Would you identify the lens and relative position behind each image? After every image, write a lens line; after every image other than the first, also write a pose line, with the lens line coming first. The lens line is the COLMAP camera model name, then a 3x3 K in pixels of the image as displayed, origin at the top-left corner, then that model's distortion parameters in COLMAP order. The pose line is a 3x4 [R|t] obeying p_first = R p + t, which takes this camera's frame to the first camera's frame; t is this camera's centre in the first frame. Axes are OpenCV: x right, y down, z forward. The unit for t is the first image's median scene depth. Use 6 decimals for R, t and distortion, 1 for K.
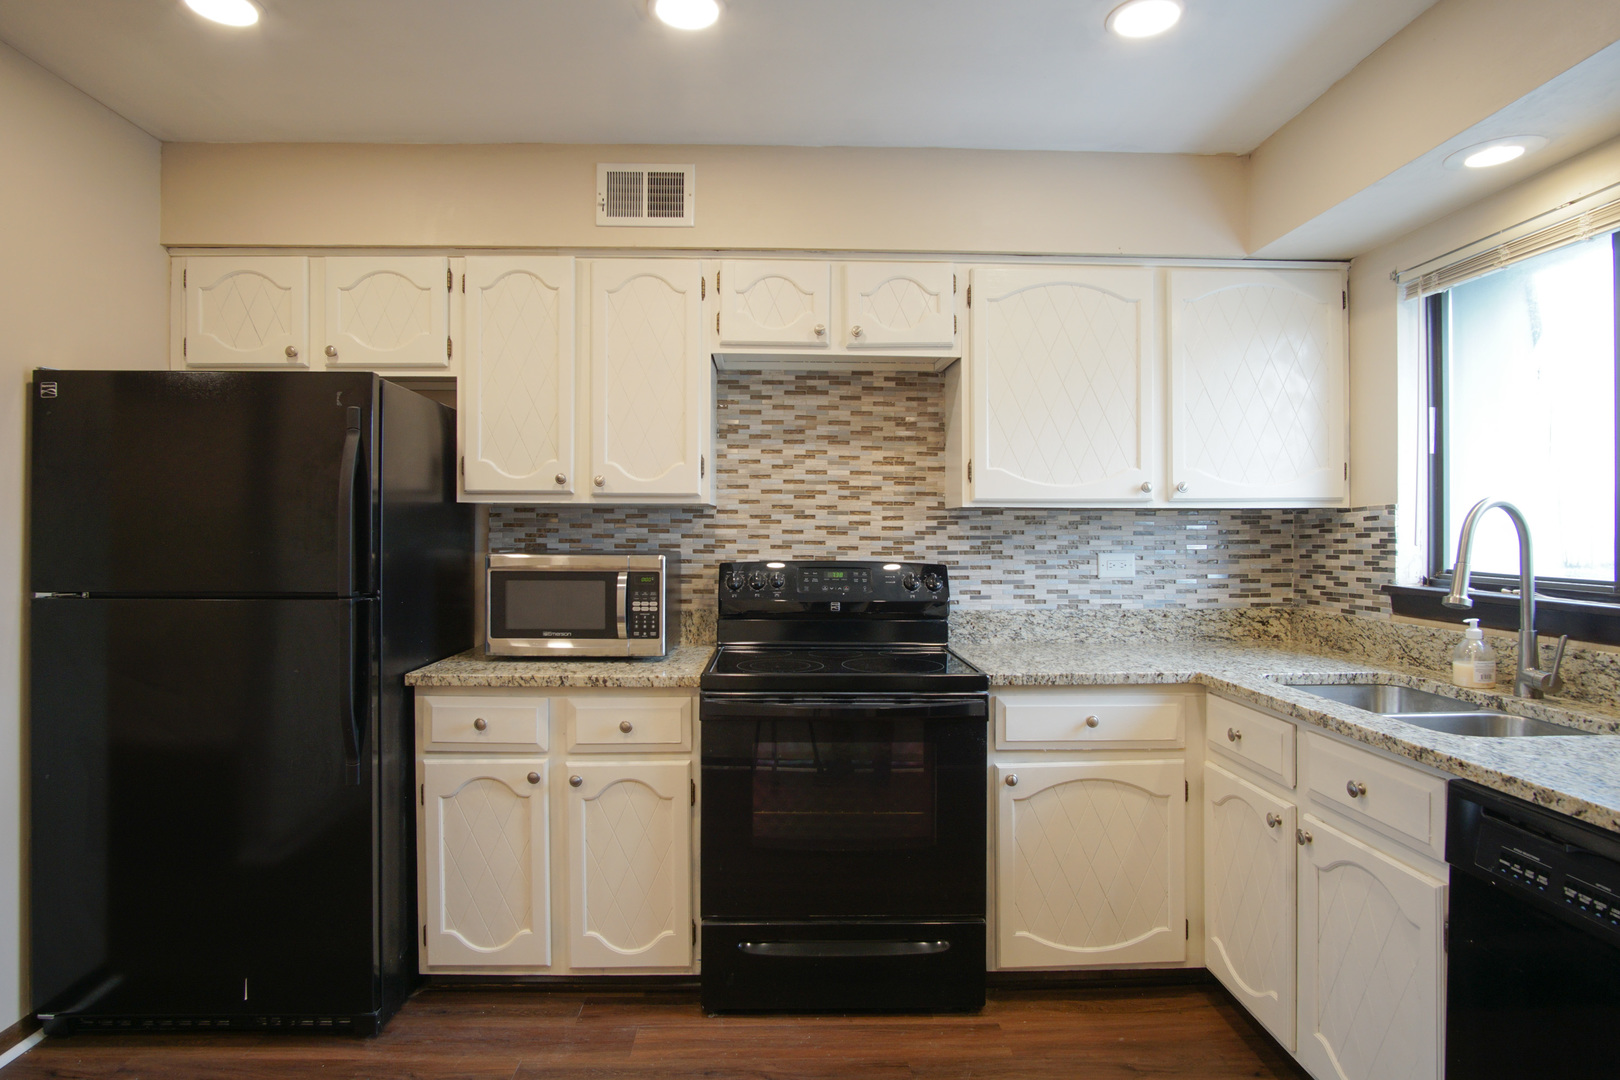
lens RADIAL K [[875.6, 0, 815.6], [0, 875.6, 530.5], [0, 0, 1]] dist [-0.031465, 0.001945]
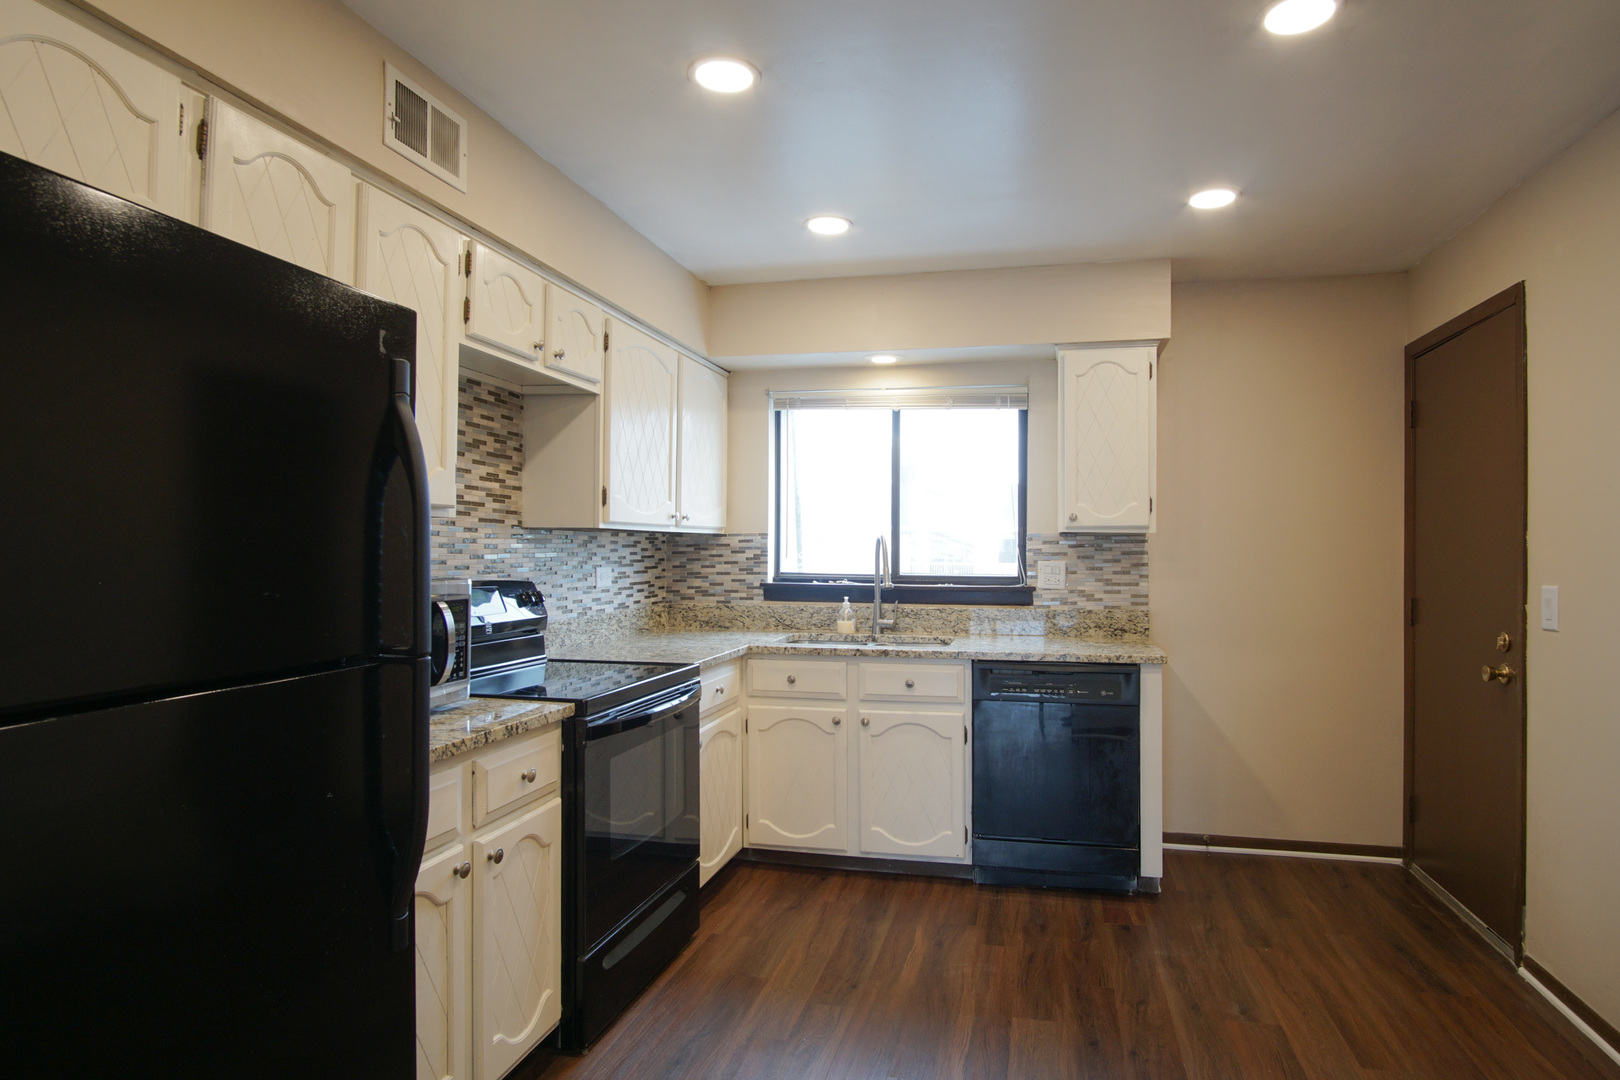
lens RADIAL K [[887.6, 0, 857.9], [0, 887.6, 547.3], [0, 0, 1]] dist [-0.024145, 0.000817]
pose [[0.238142, 0.000772, 0.971230, -0.809209], [-0.005918, 0.999982, 0.000656, -0.004559], [-0.971212, -0.005904, 0.238142, 0.384296]]
